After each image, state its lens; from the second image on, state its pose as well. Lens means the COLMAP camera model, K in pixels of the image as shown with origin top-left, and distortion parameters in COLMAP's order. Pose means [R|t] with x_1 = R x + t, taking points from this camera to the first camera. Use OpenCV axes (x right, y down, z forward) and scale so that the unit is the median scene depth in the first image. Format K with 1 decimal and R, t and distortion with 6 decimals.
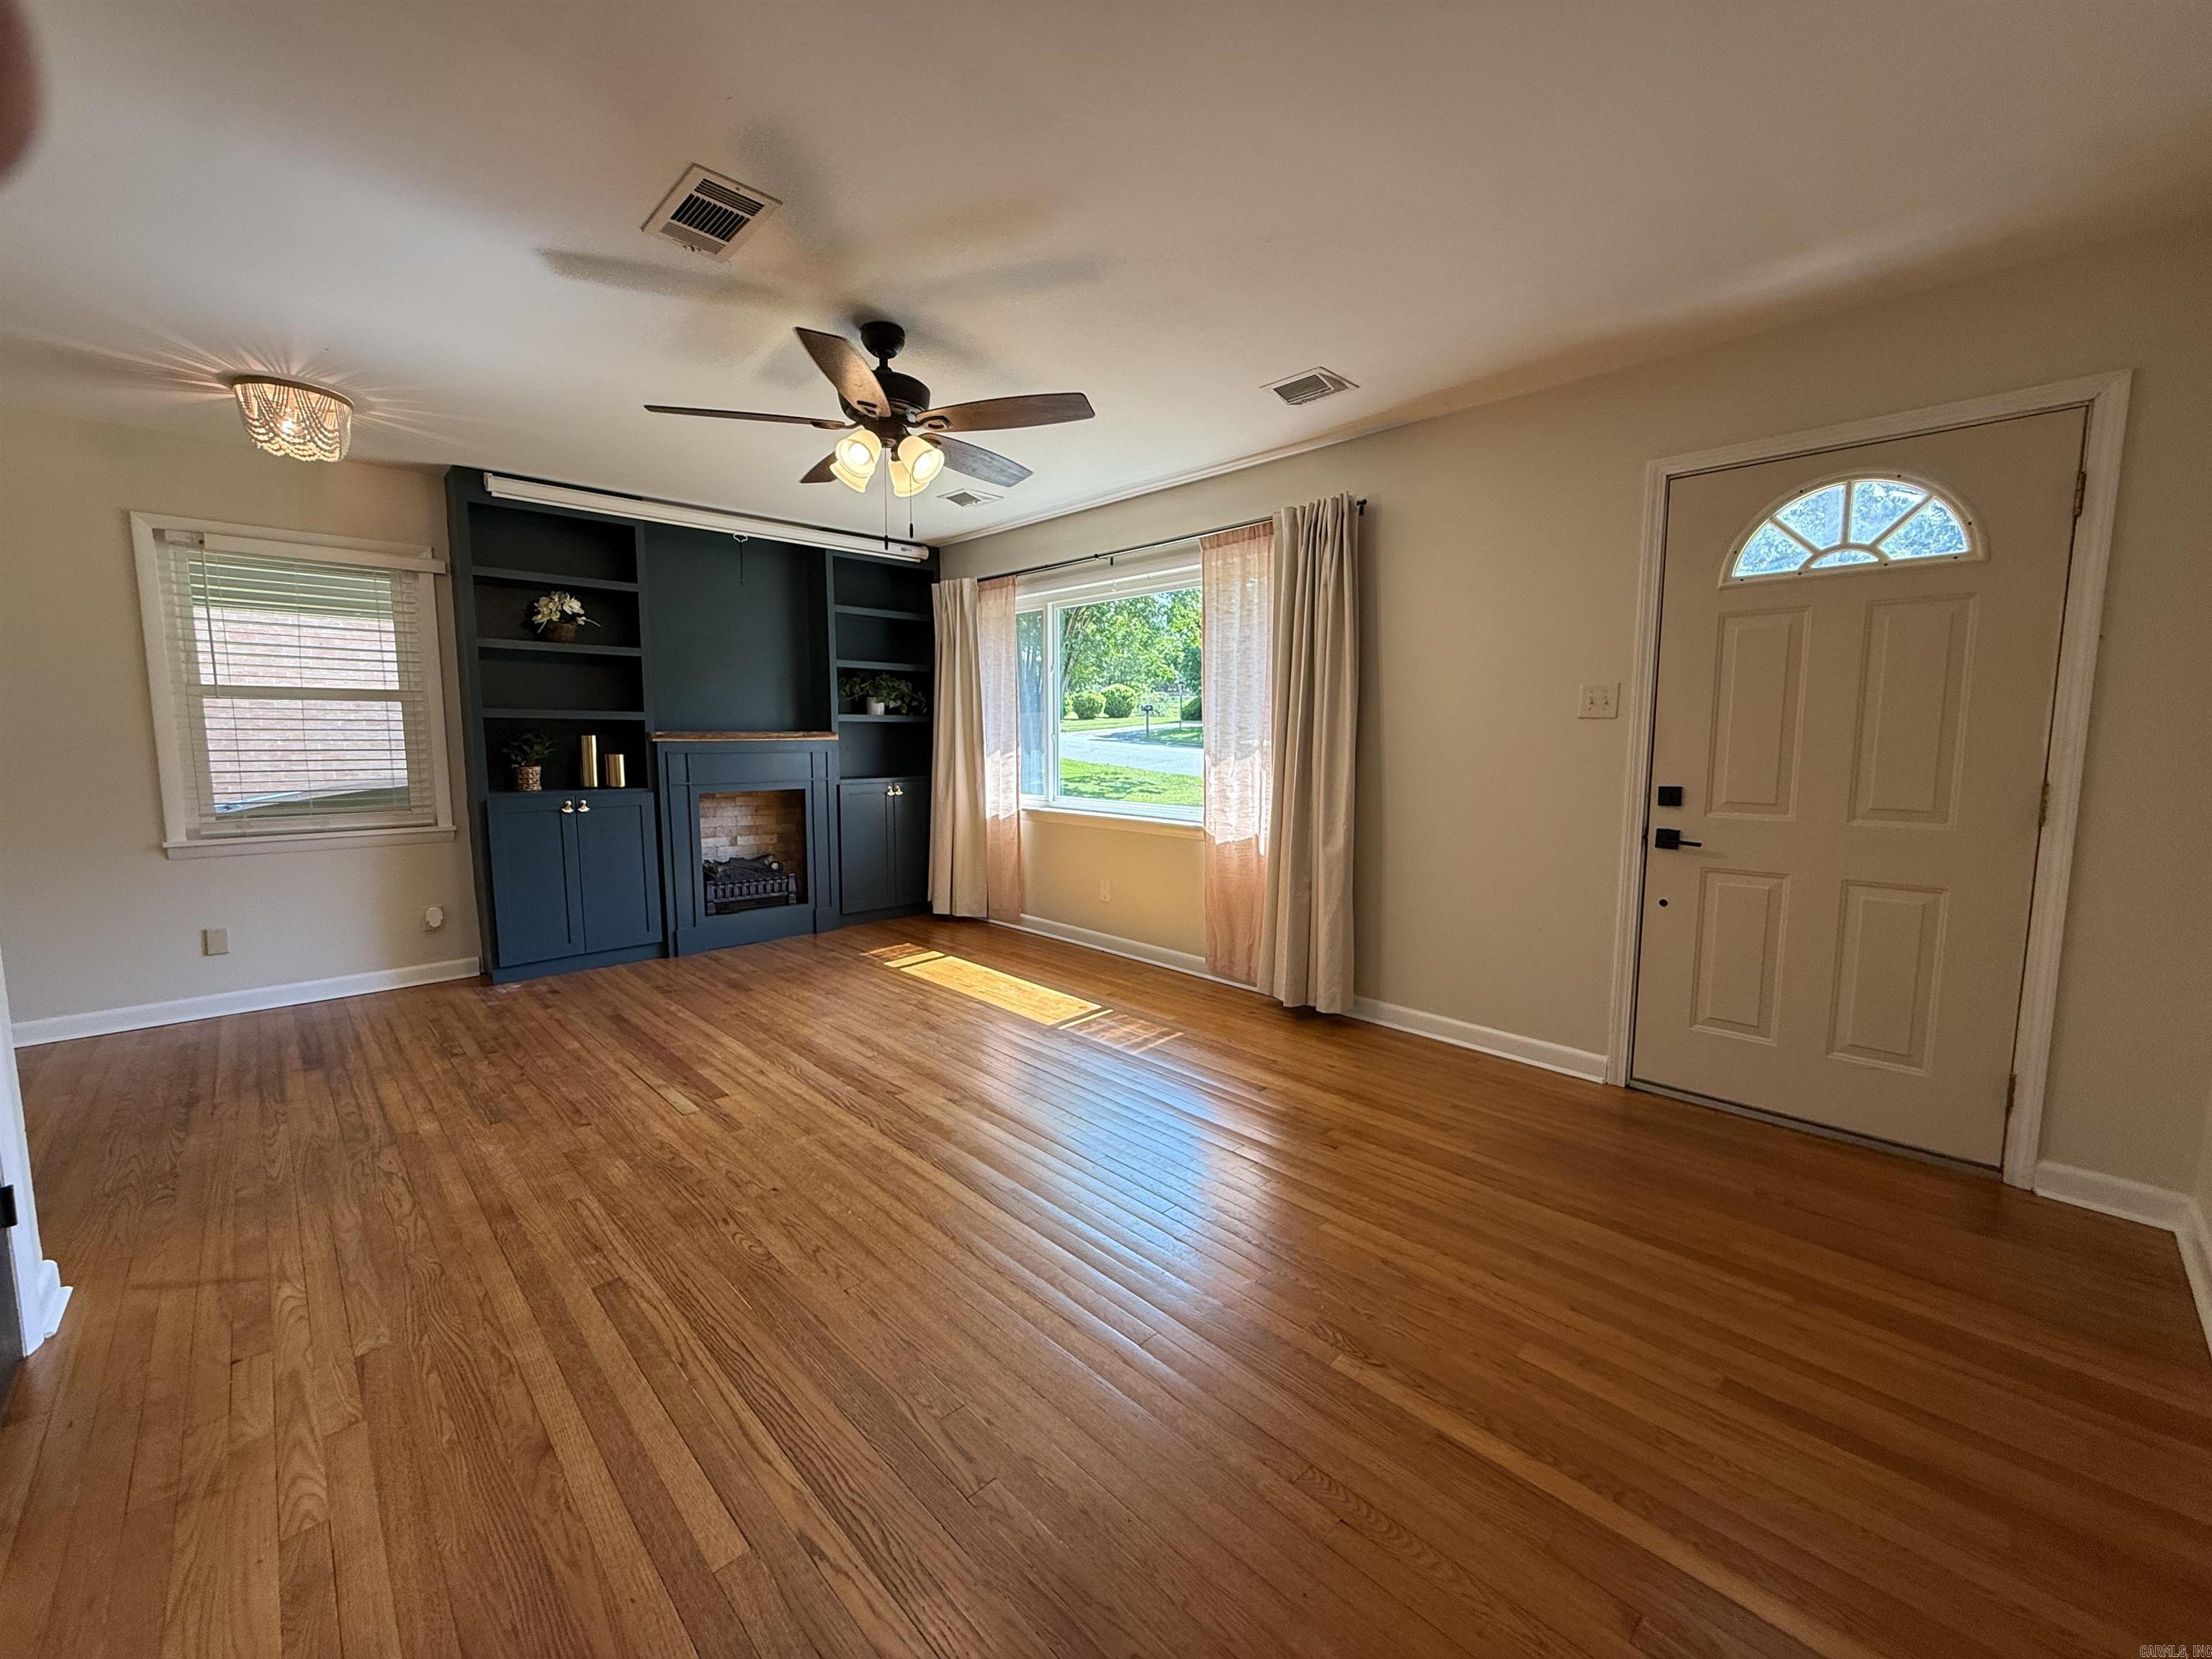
lens RADIAL K [[881.7, 0, 1101.9], [0, 881.7, 825.5], [0, 0, 1]] dist [-0.000003, 0.000620]
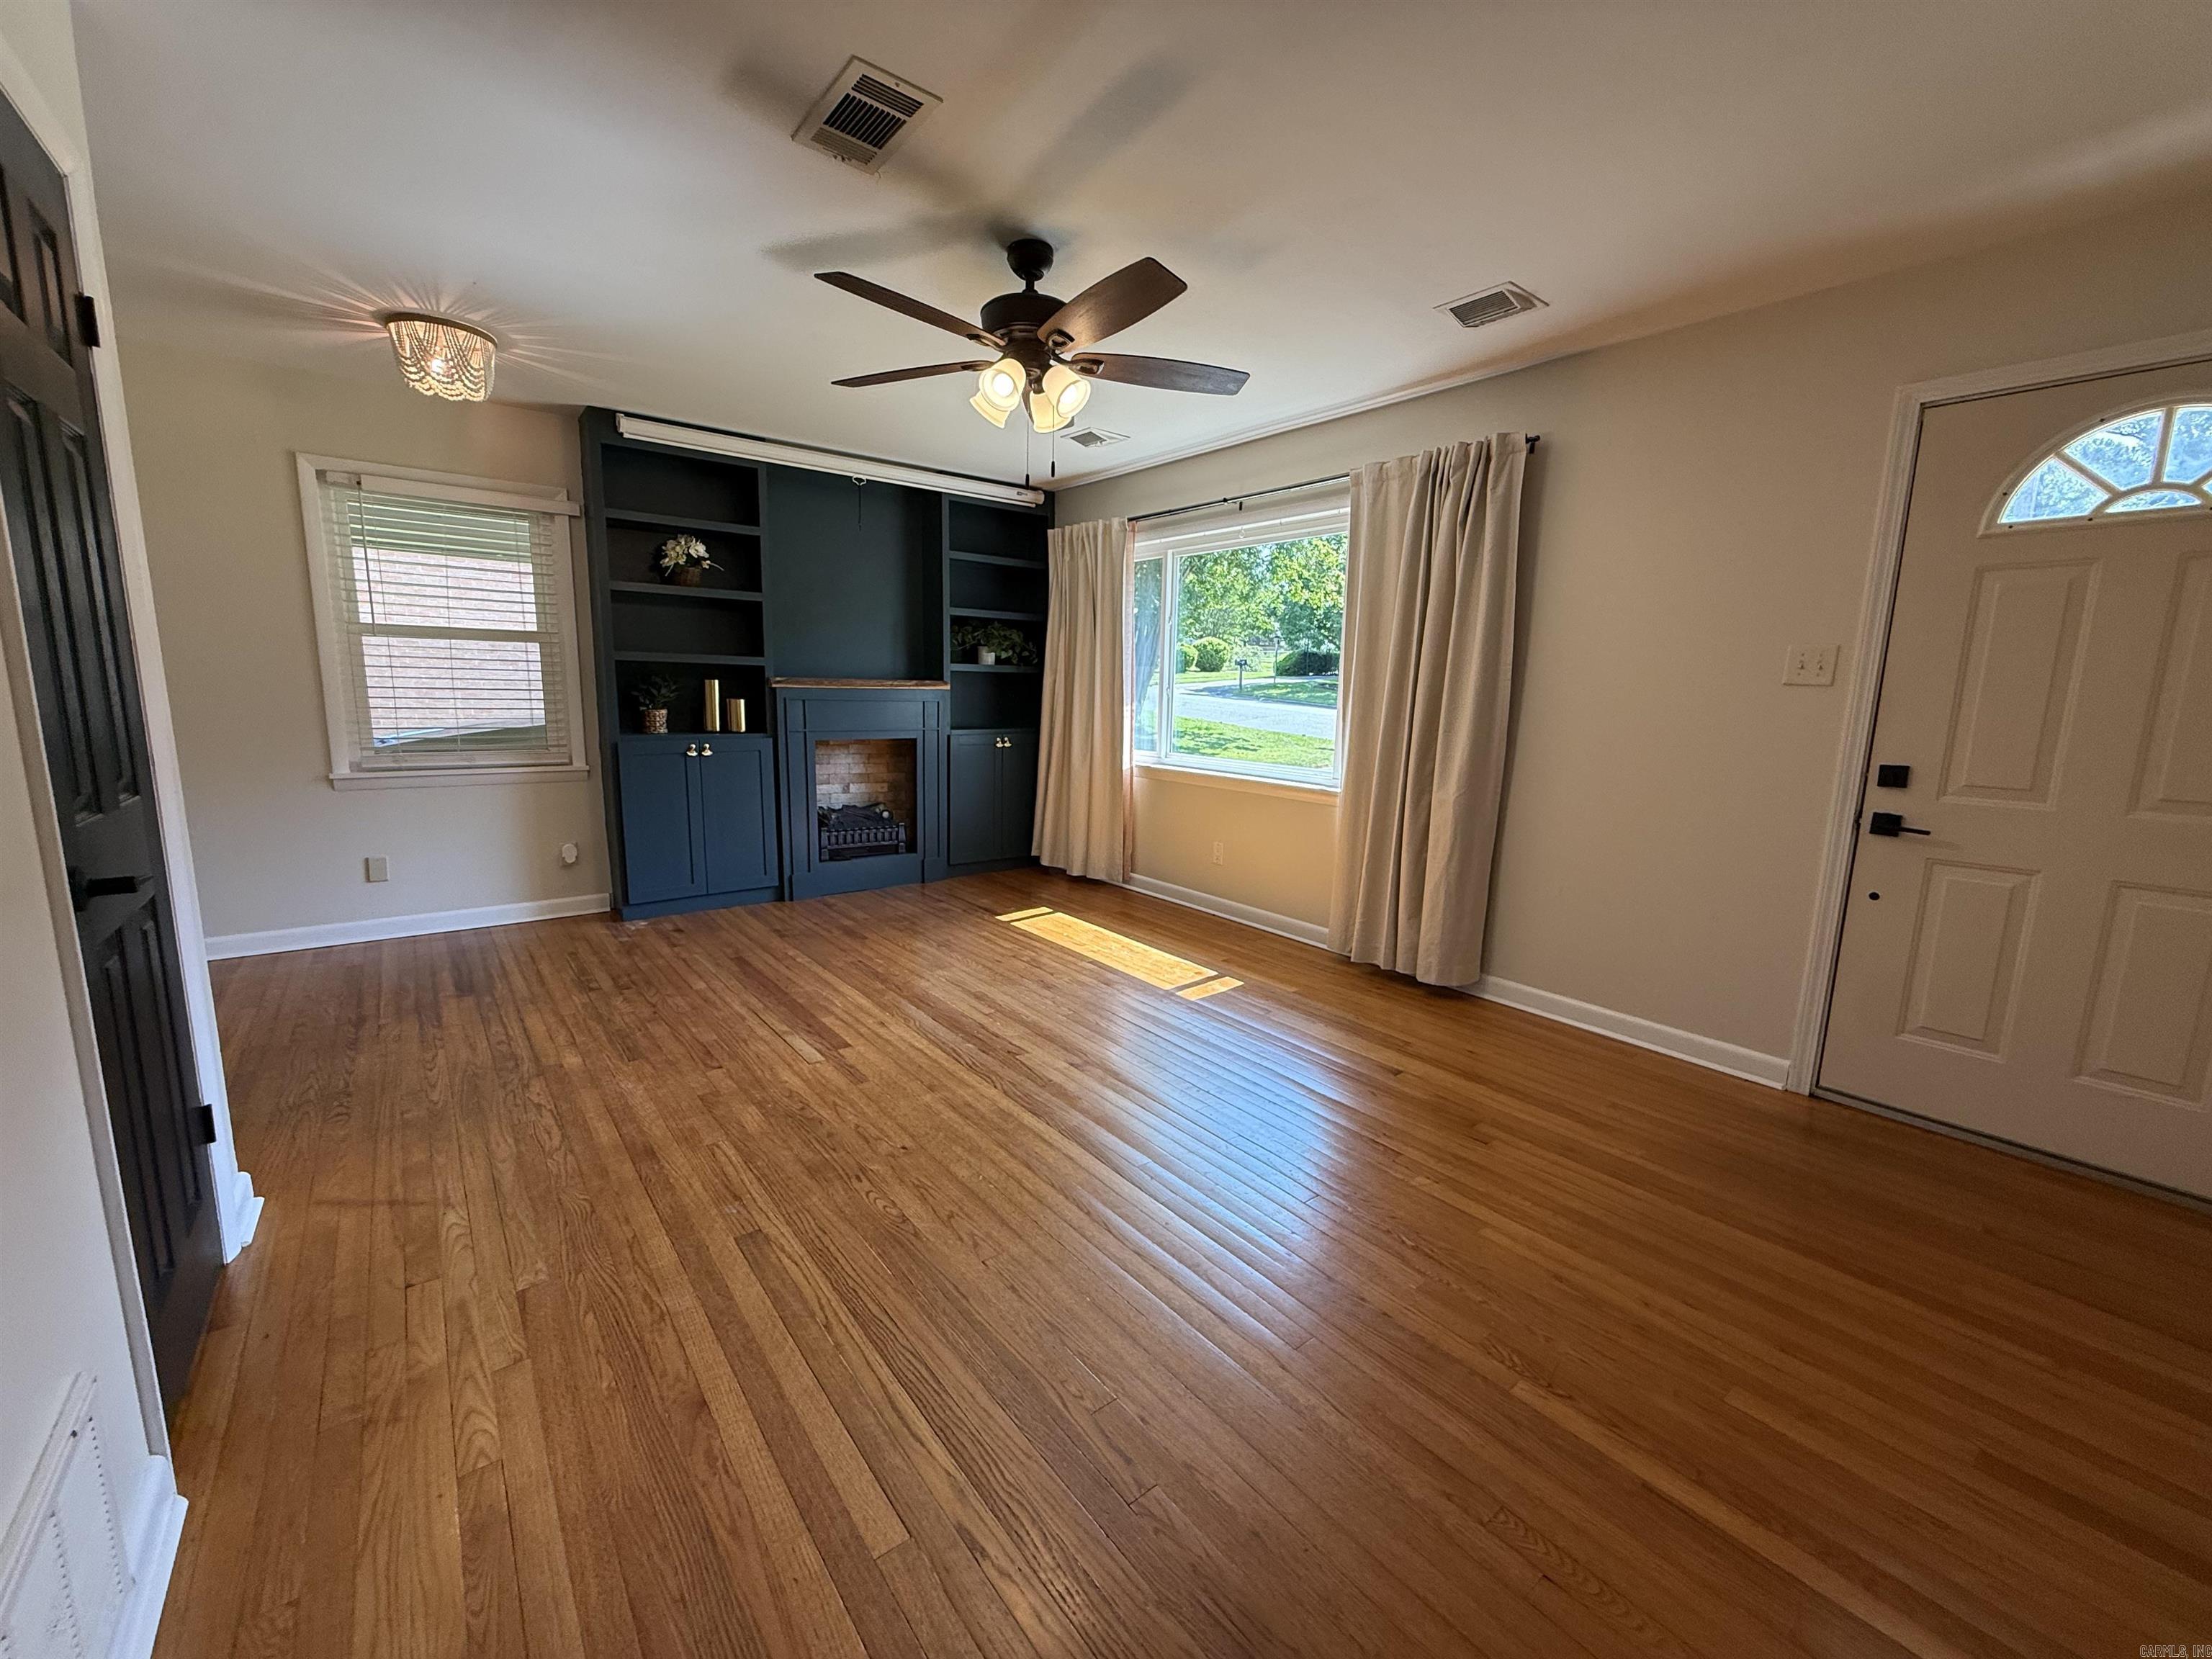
lens RADIAL K [[881.7, 0, 1101.9], [0, 881.7, 825.5], [0, 0, 1]] dist [-0.000003, 0.000620]
pose [[0.995039, 0.036516, -0.092540, -0.055414], [-0.031593, 0.998034, 0.054124, -0.006258], [0.094334, -0.050932, 0.994237, 0.043507]]
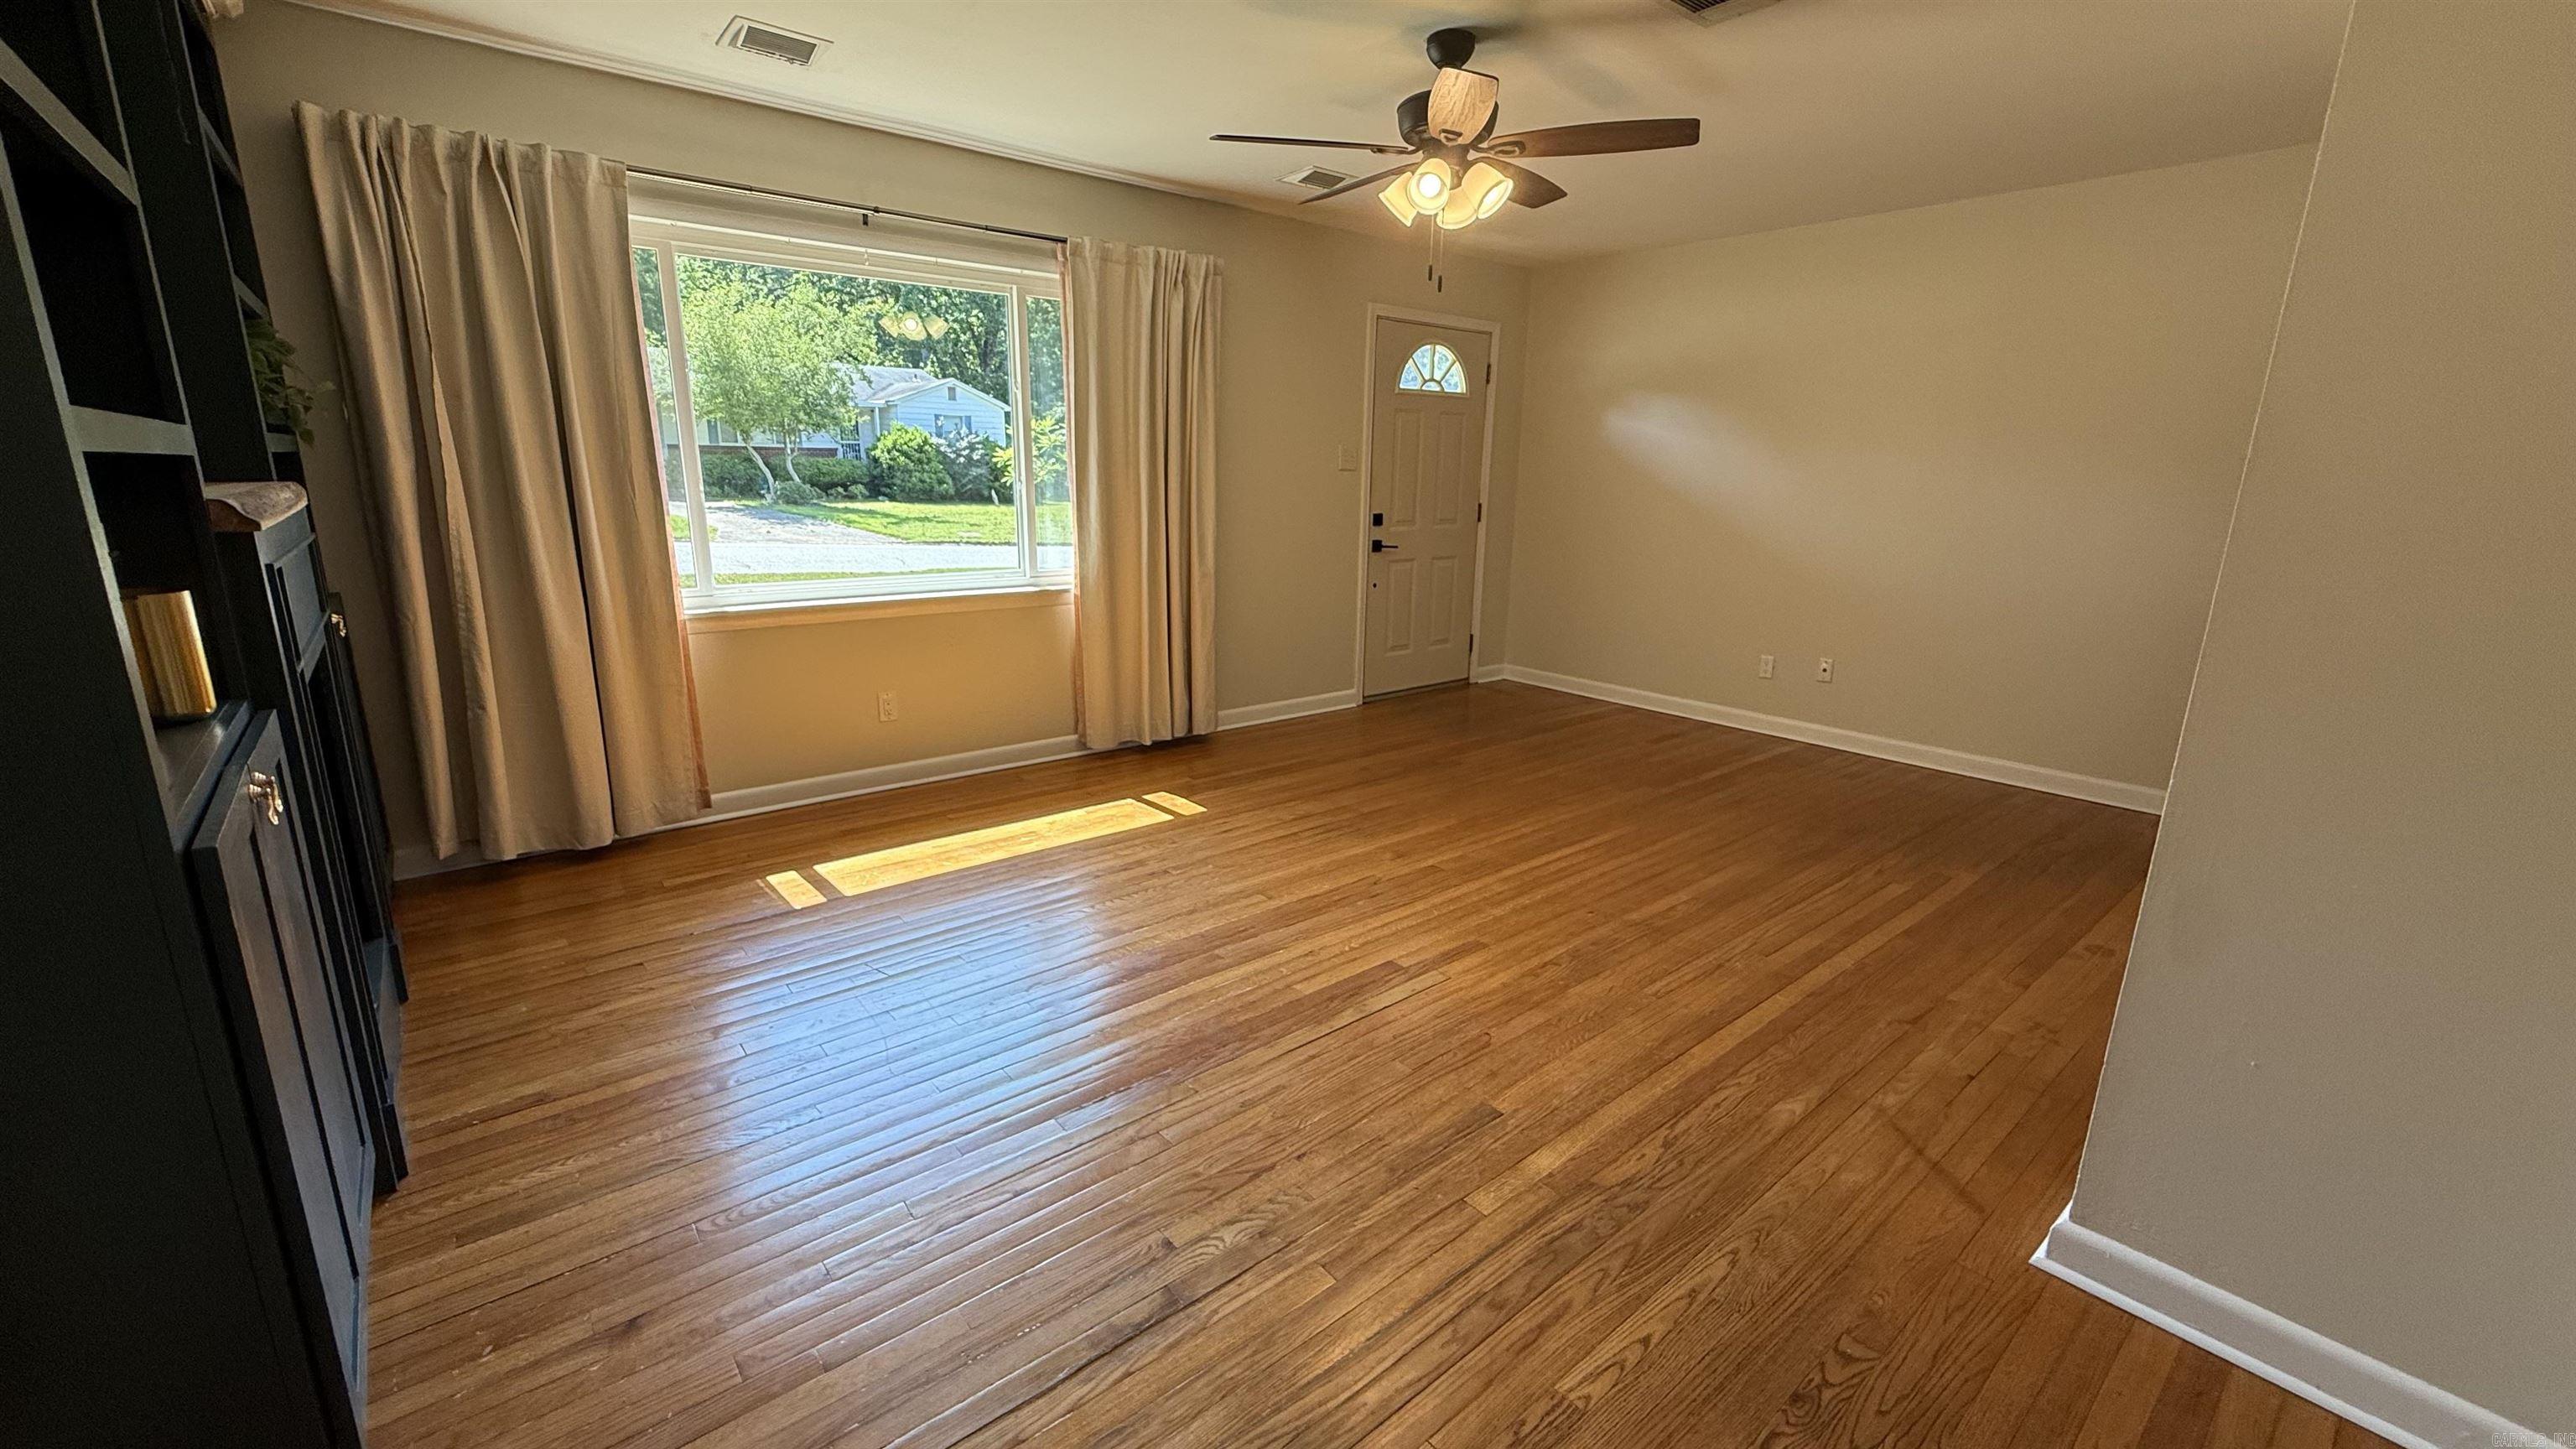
lens RADIAL K [[1024.6, 0, 1283.7], [0, 1024.6, 720.0], [0, 0, 1]] dist [-0.000131, -0.000505]
pose [[0.076171, -0.241343, 0.967446, -1.225557], [0.088211, 0.968091, 0.234559, -0.126259], [-0.993185, 0.067472, 0.095030, 0.953198]]
